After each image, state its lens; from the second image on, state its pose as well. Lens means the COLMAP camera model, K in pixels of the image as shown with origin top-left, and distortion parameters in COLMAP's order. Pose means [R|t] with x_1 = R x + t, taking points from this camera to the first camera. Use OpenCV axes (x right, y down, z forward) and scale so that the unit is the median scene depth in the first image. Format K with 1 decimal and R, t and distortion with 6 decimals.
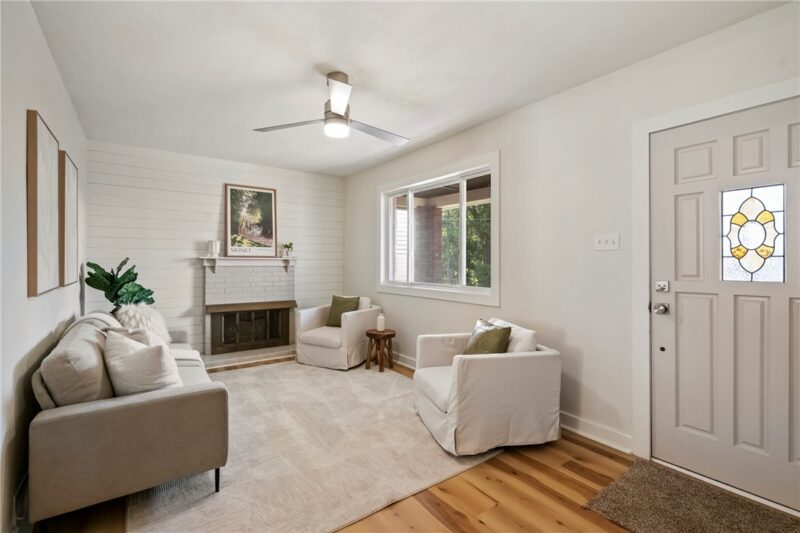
lens RADIAL K [[362.3, 0, 396.7], [0, 362.3, 264.7], [0, 0, 1]] dist [0.000839, 0.000968]
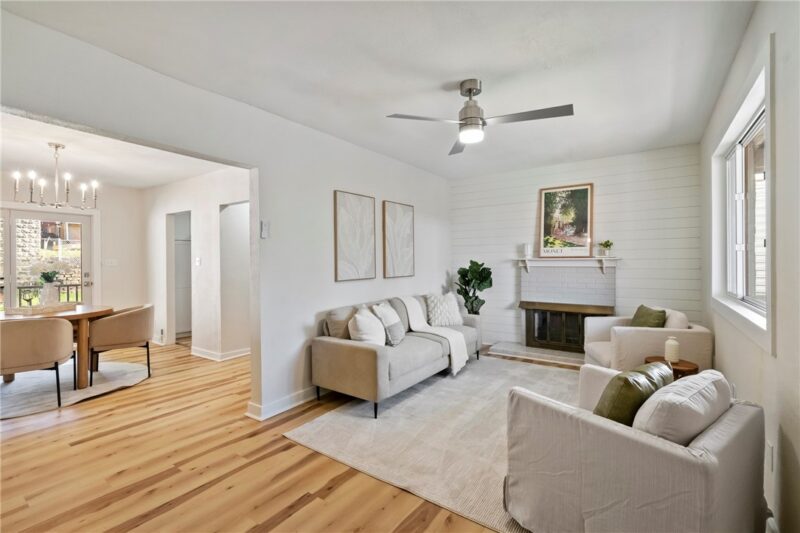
lens RADIAL K [[362.3, 0, 396.2], [0, 362.3, 265.2], [0, 0, 1]] dist [0.000839, 0.000968]
pose [[0.327184, 0.004755, -0.944949, 0.397438], [0.001572, 0.999983, 0.005576, -0.006670], [0.944959, -0.003310, 0.327171, 0.248730]]
